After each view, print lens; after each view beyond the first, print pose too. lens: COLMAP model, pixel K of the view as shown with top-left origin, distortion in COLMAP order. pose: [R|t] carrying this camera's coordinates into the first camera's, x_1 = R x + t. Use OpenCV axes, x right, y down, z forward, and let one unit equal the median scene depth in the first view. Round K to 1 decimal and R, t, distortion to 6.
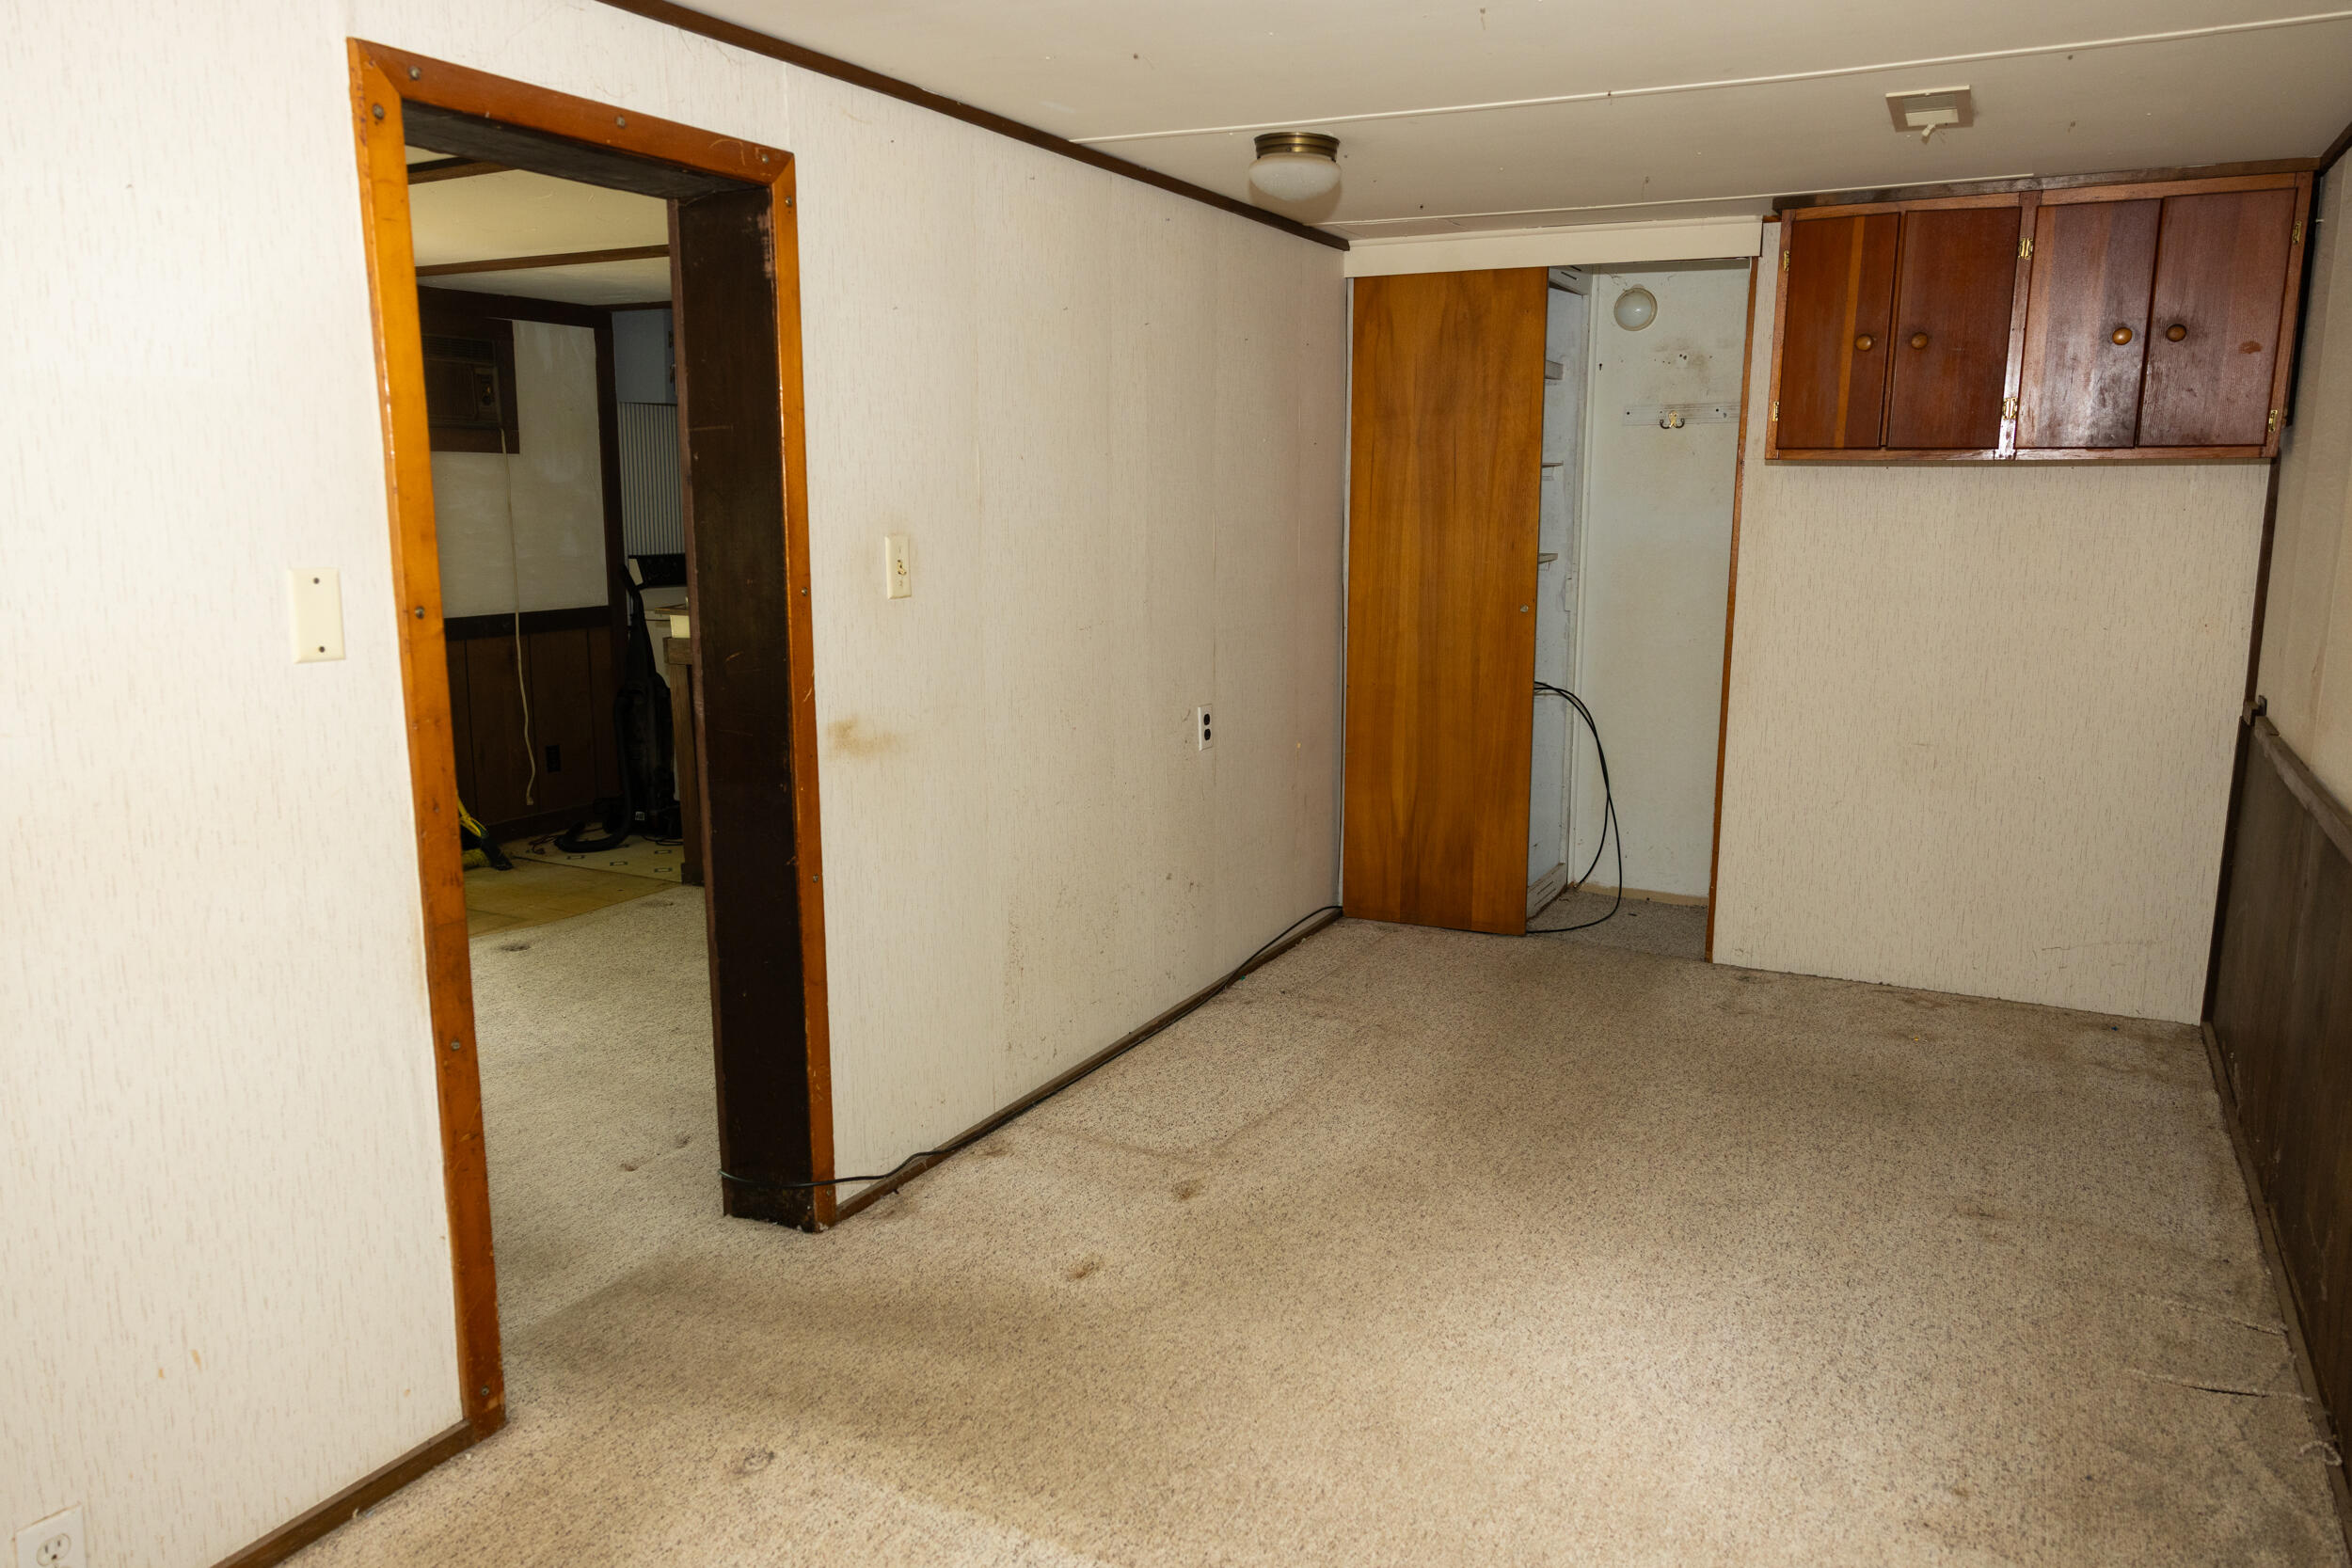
lens RADIAL K [[1615.0, 0, 1175.6], [0, 1615.0, 788.2], [0, 0, 1]] dist [0.004004, 0.000439]
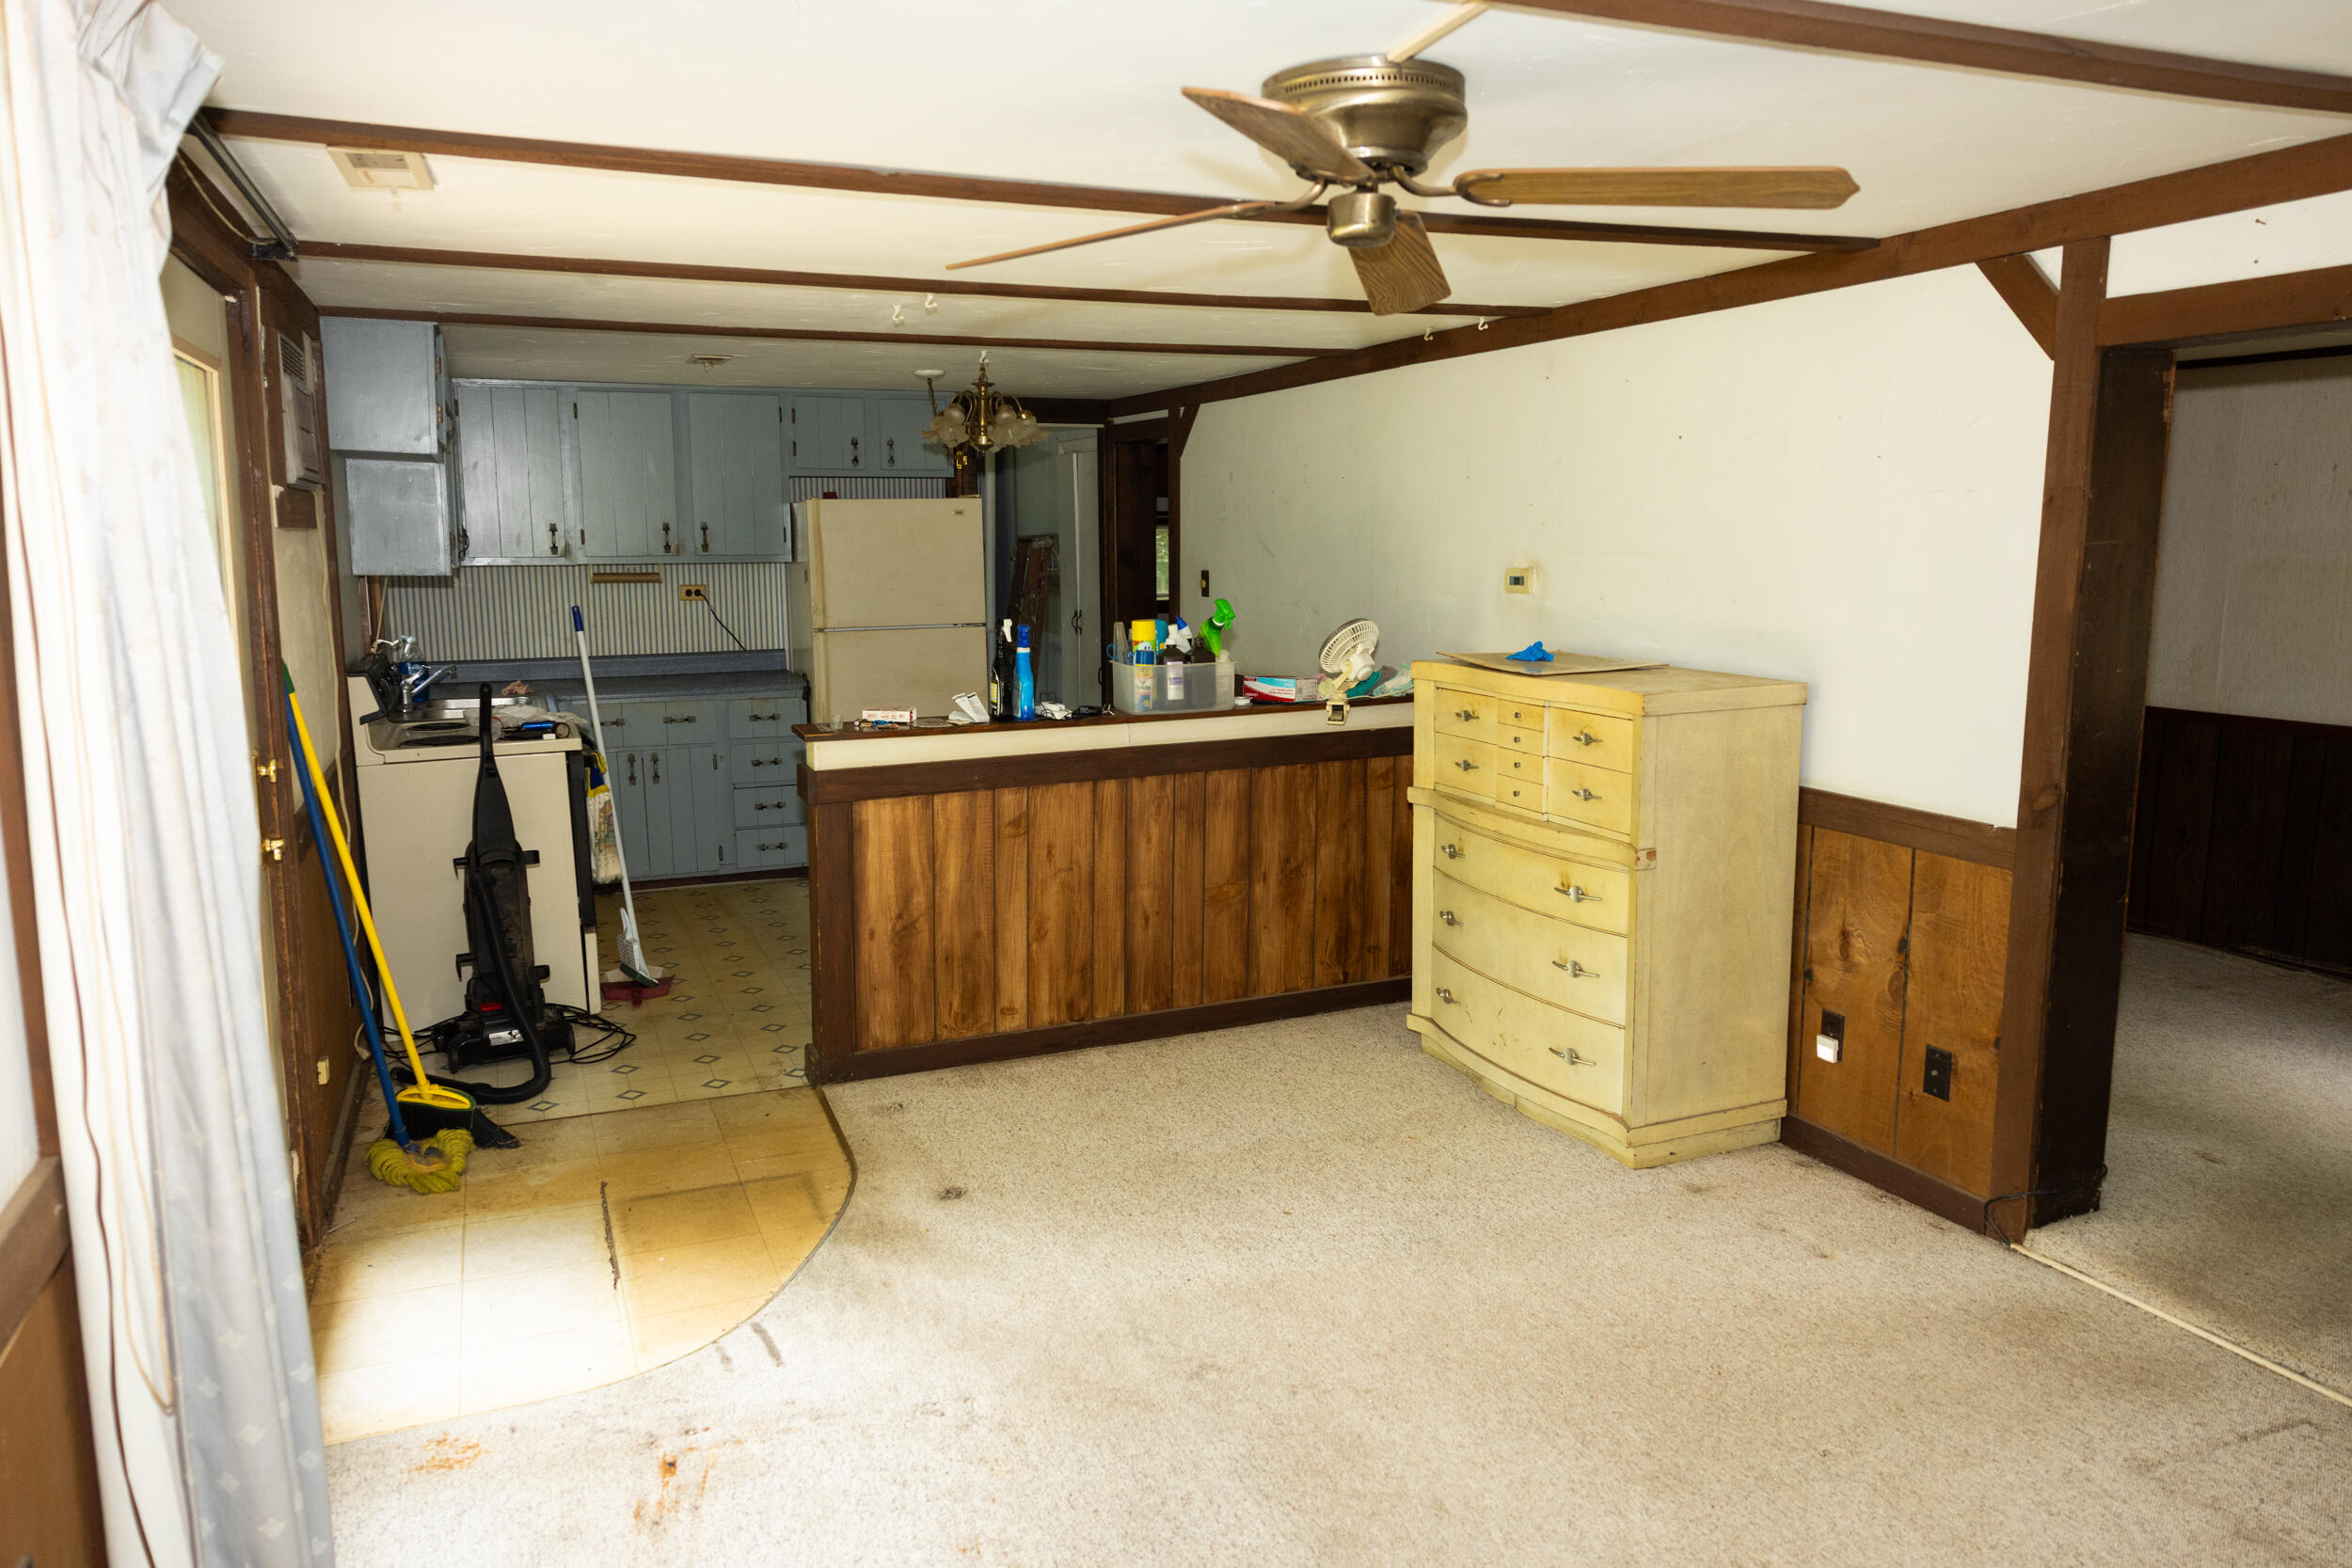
lens RADIAL K [[1615.0, 0, 1175.0], [0, 1615.0, 777.7], [0, 0, 1]] dist [0.004004, 0.000439]
pose [[0.634942, -0.126900, 0.762066, -1.215230], [0.143197, 0.988656, 0.045323, -0.152437], [-0.759173, 0.080348, 0.645911, 0.574544]]
